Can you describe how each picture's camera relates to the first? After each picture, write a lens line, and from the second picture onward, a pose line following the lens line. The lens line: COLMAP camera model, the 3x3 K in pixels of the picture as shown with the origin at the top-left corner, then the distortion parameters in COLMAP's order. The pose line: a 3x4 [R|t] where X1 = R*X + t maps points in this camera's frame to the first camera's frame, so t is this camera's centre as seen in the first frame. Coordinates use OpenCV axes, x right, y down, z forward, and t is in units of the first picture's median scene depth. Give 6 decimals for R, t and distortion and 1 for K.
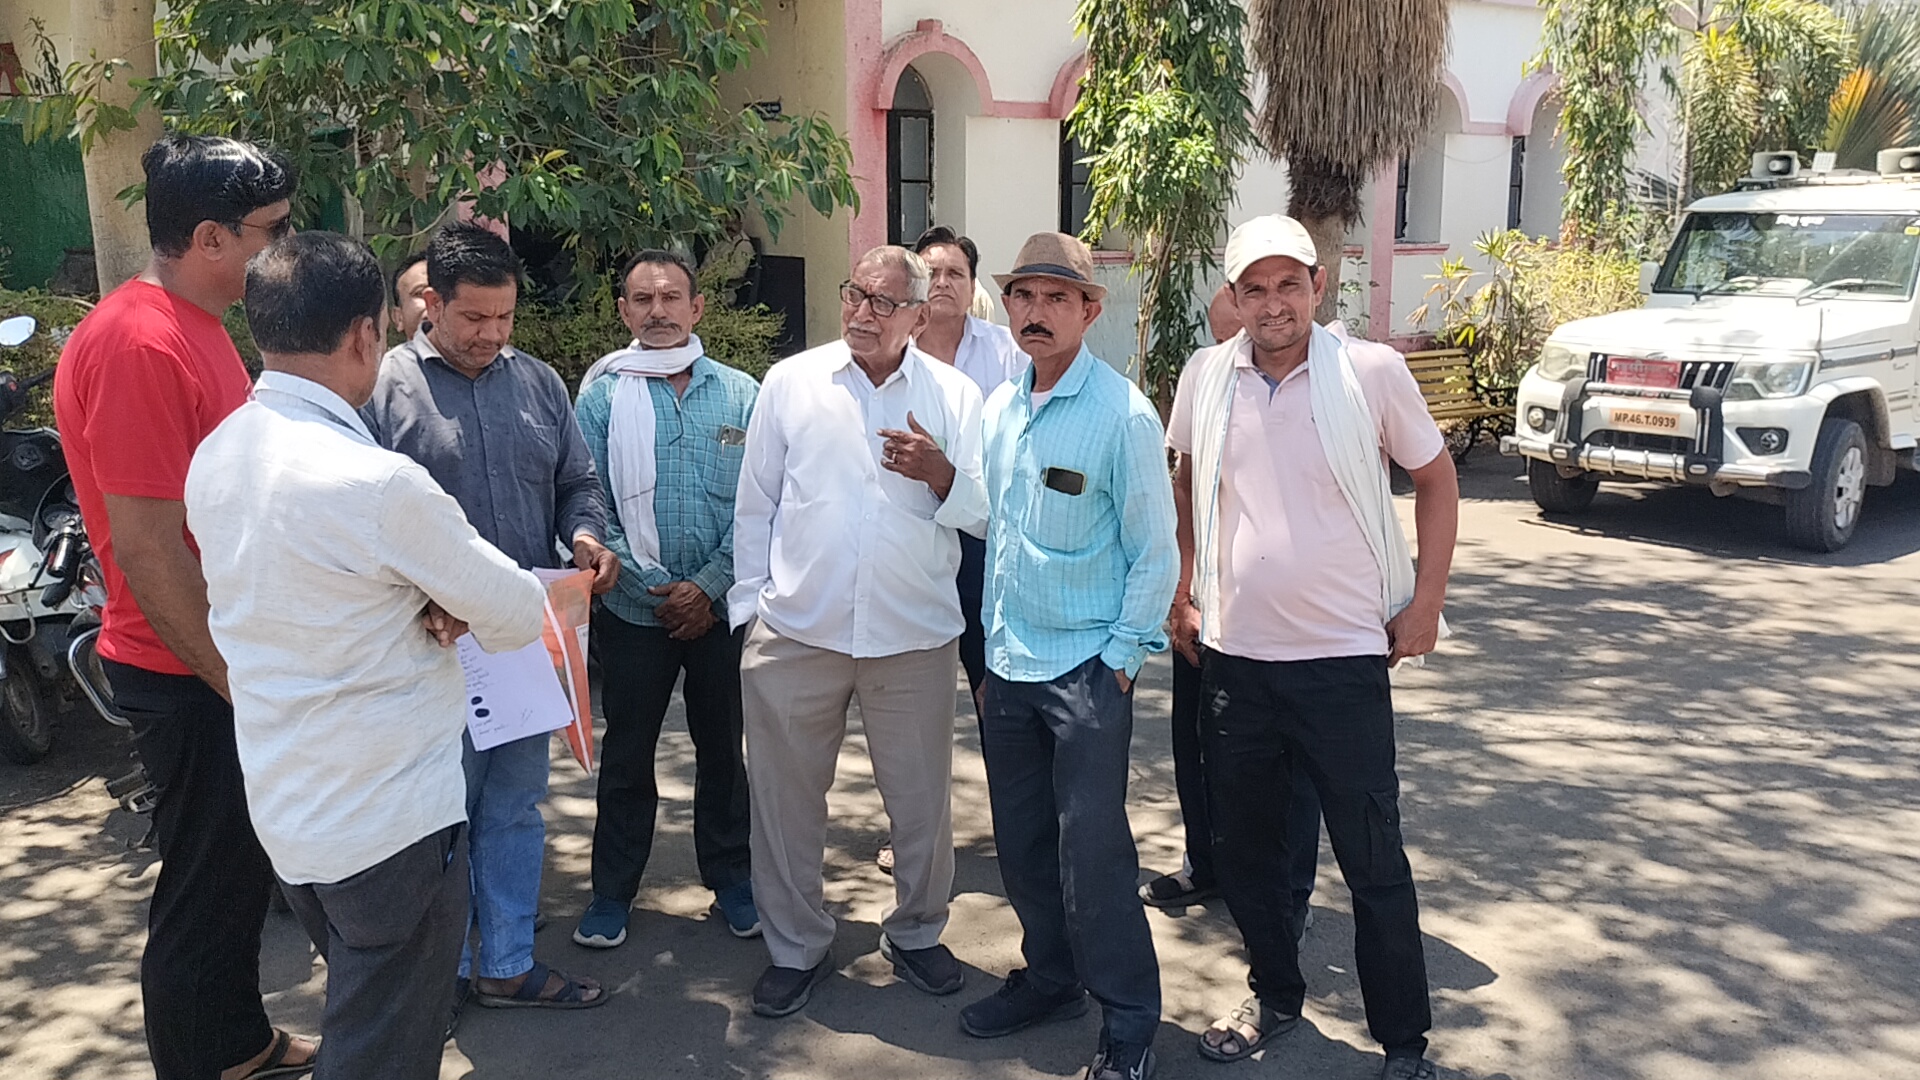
lens RADIAL K [[1725.0, 0, 966.6], [0, 1725.0, 550.0], [0, 0, 1]] dist [0.088471, -0.183925]
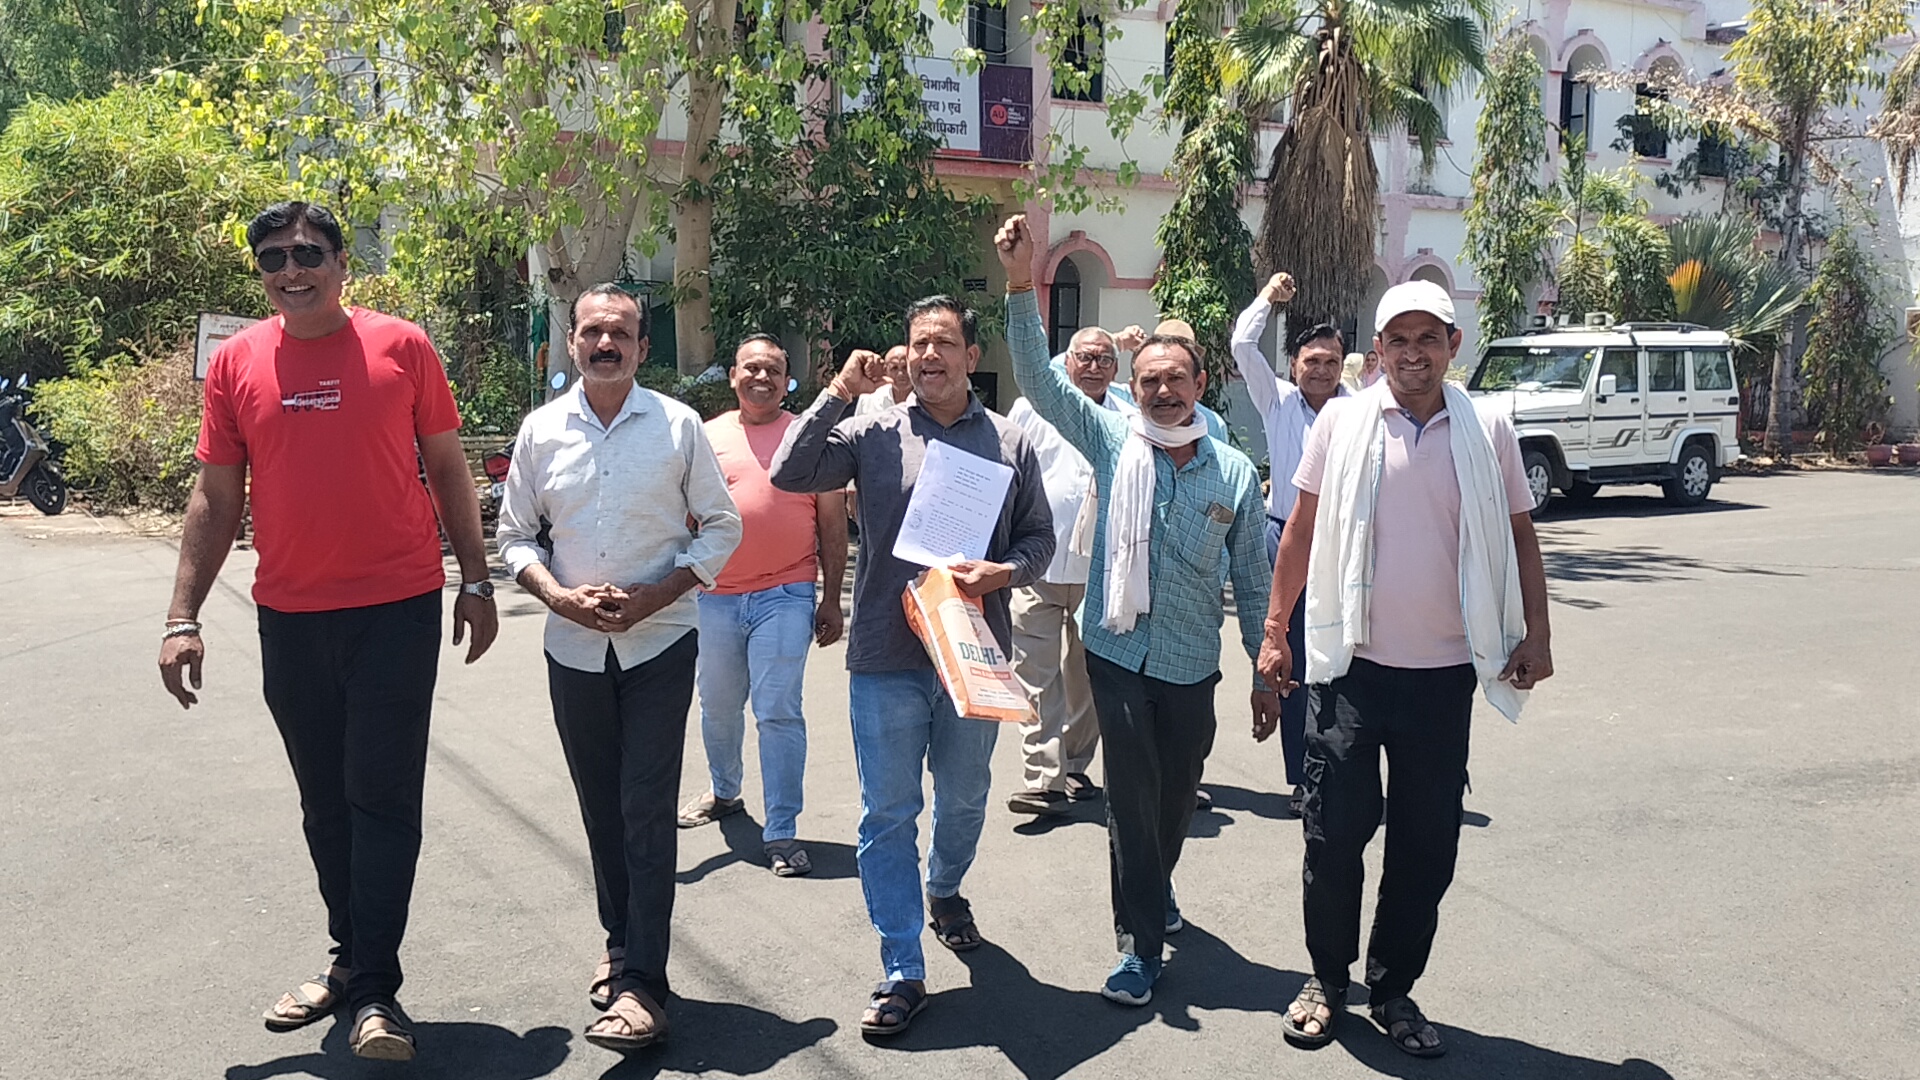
lens RADIAL K [[1725.0, 0, 966.6], [0, 1725.0, 550.0], [0, 0, 1]] dist [0.088471, -0.183925]
pose [[0.994353, 0.022998, -0.103602, 0.080258], [-0.031580, 0.996134, -0.081974, 0.214960], [0.101316, 0.084783, 0.991235, -0.977887]]
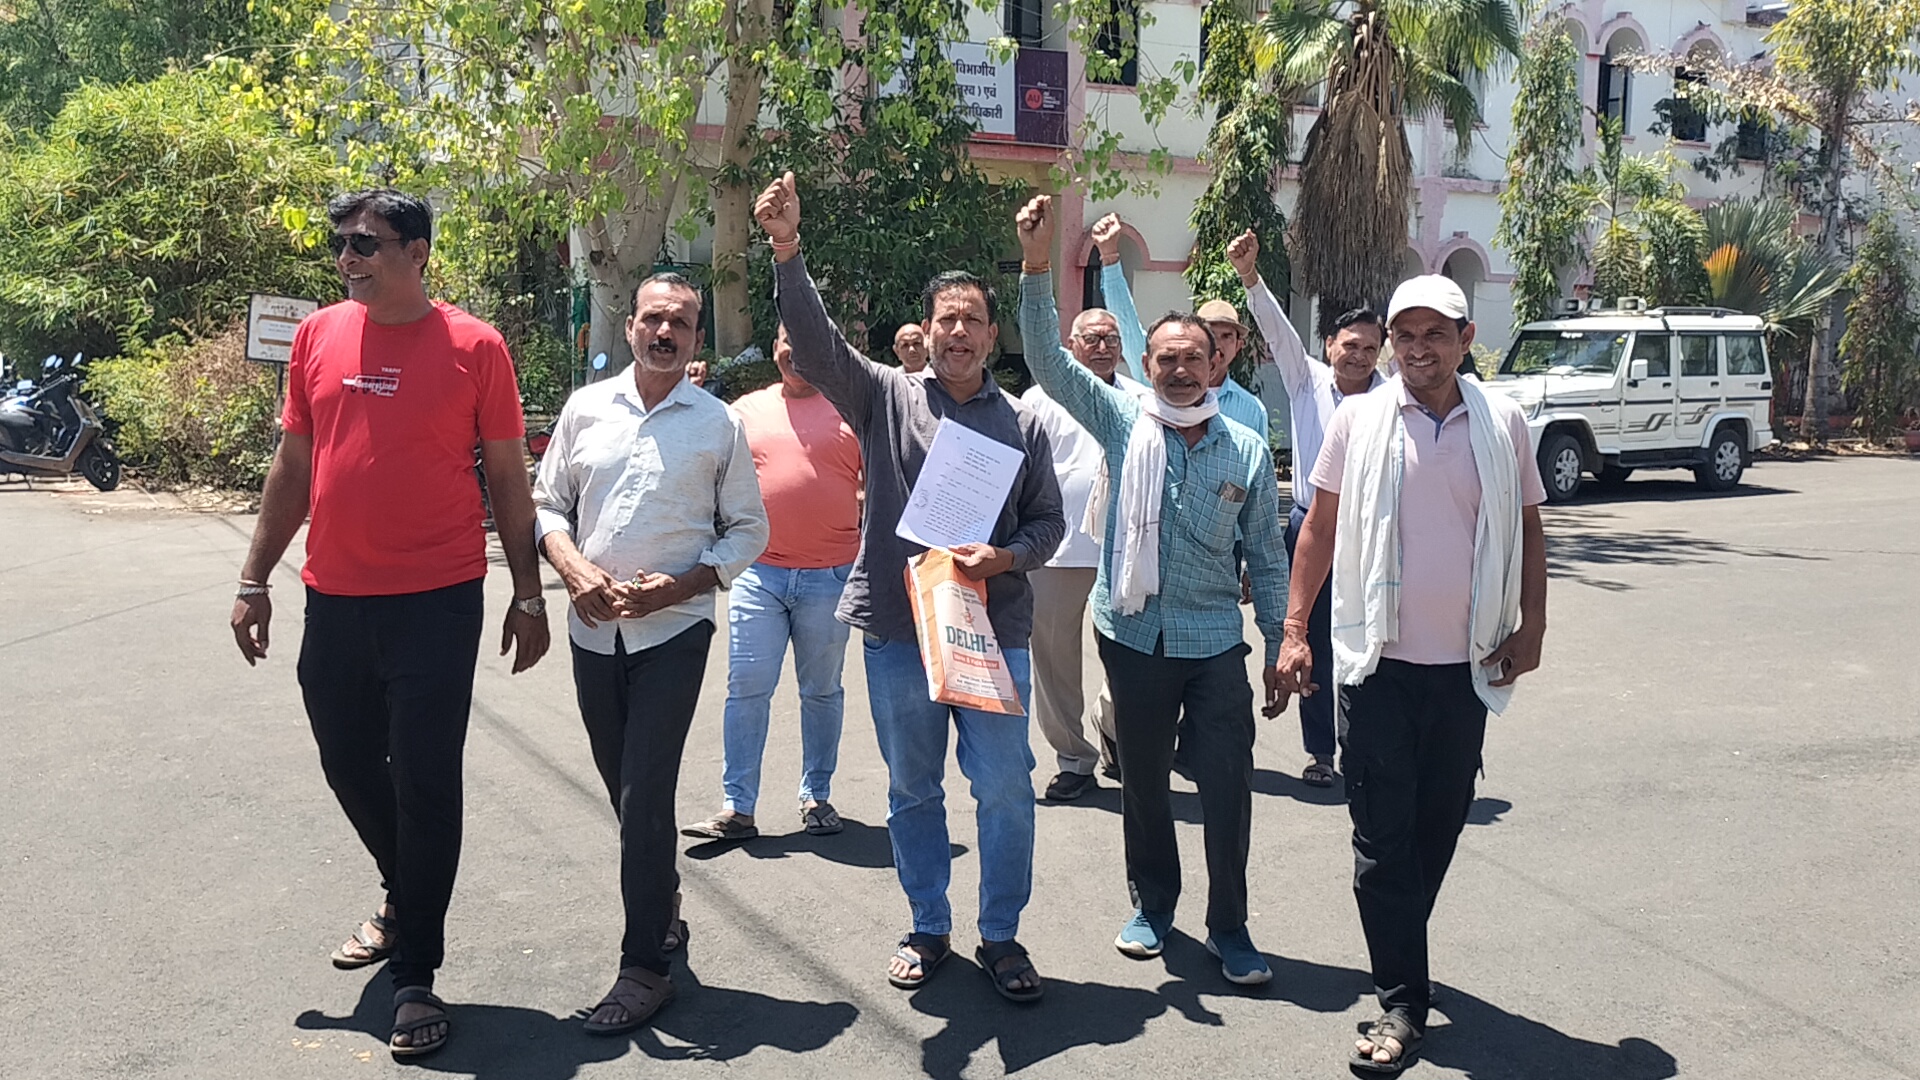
lens RADIAL K [[1725.0, 0, 966.6], [0, 1725.0, 550.0], [0, 0, 1]] dist [0.088471, -0.183925]
pose [[0.991918, 0.029660, -0.123364, 0.085611], [-0.038642, 0.996723, -0.071064, 0.219197], [0.120852, 0.075256, 0.989814, -1.002065]]
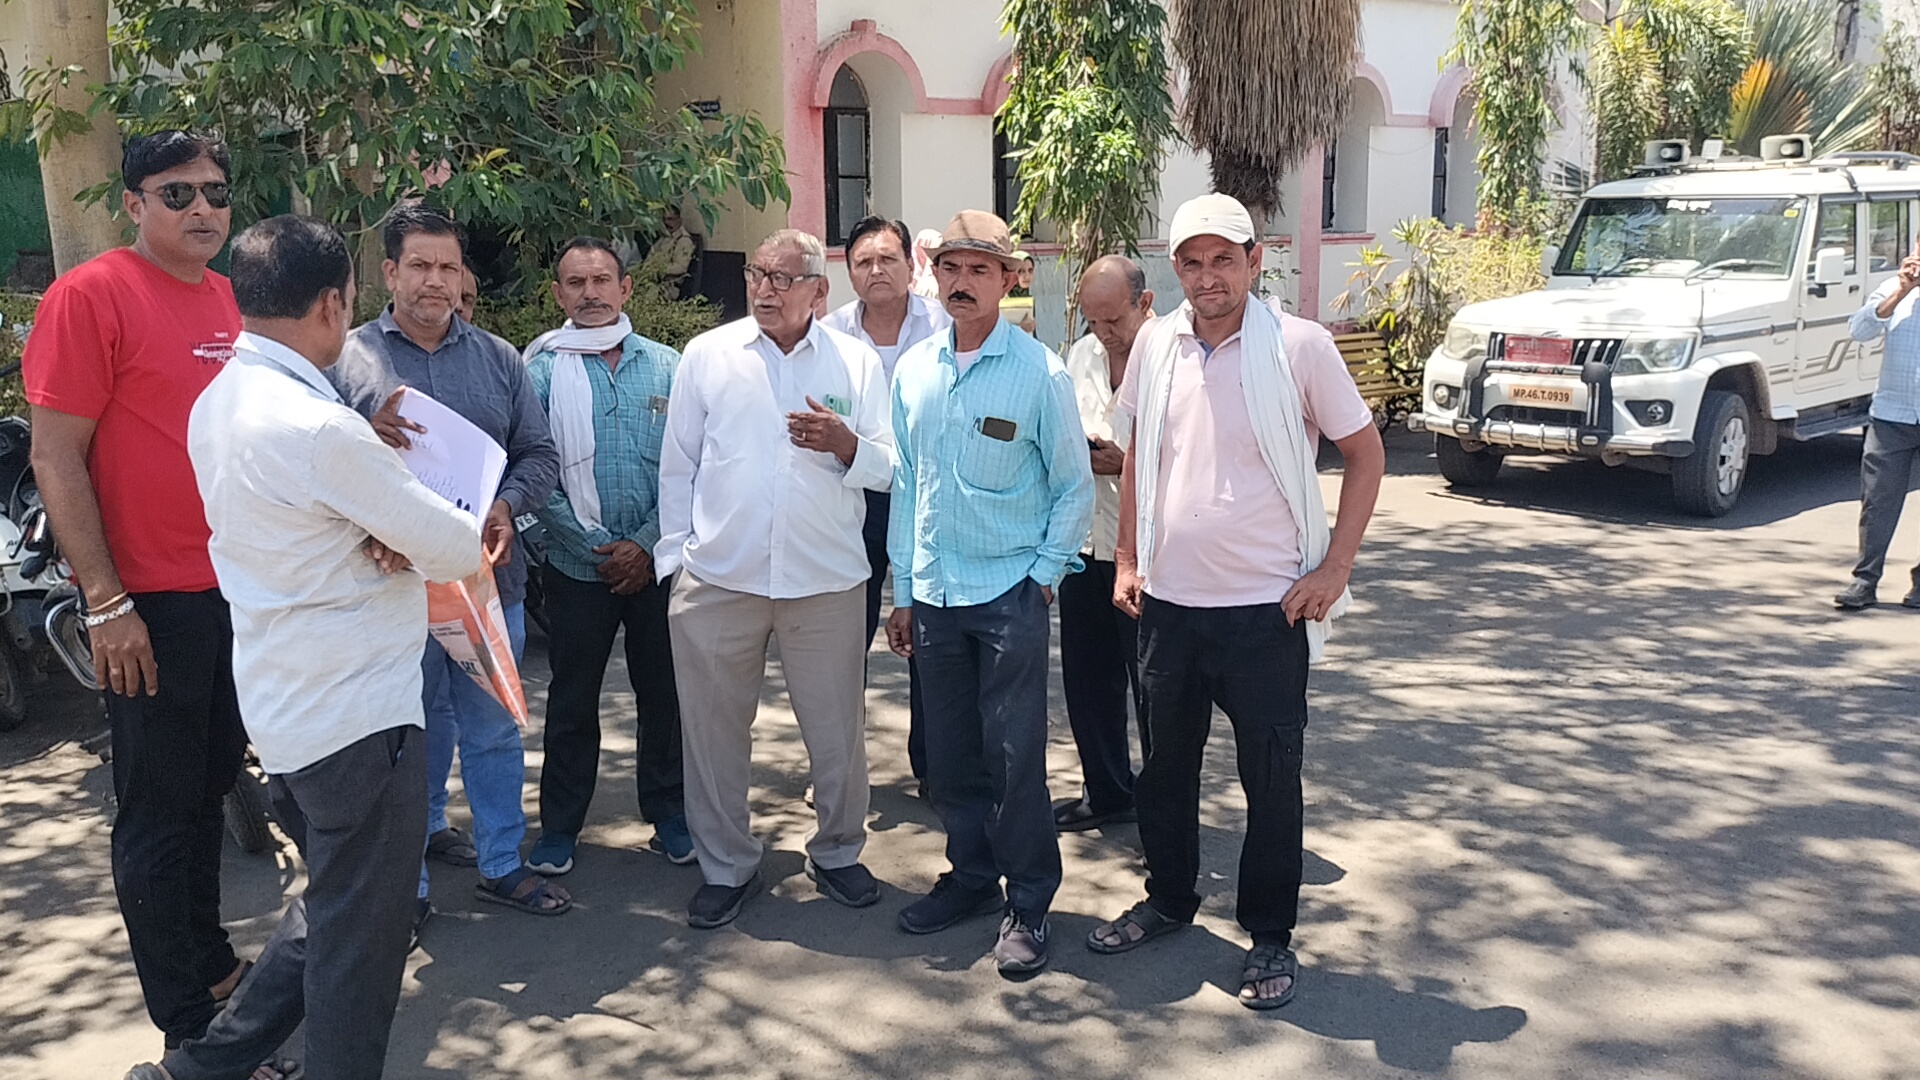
lens RADIAL K [[1725.0, 0, 966.6], [0, 1725.0, 550.0], [0, 0, 1]] dist [0.088471, -0.183925]
pose [[0.999553, -0.015638, 0.025496, 0.013336], [0.015610, 0.999877, 0.001294, 0.013137], [-0.025513, -0.000895, 0.999674, -0.048113]]
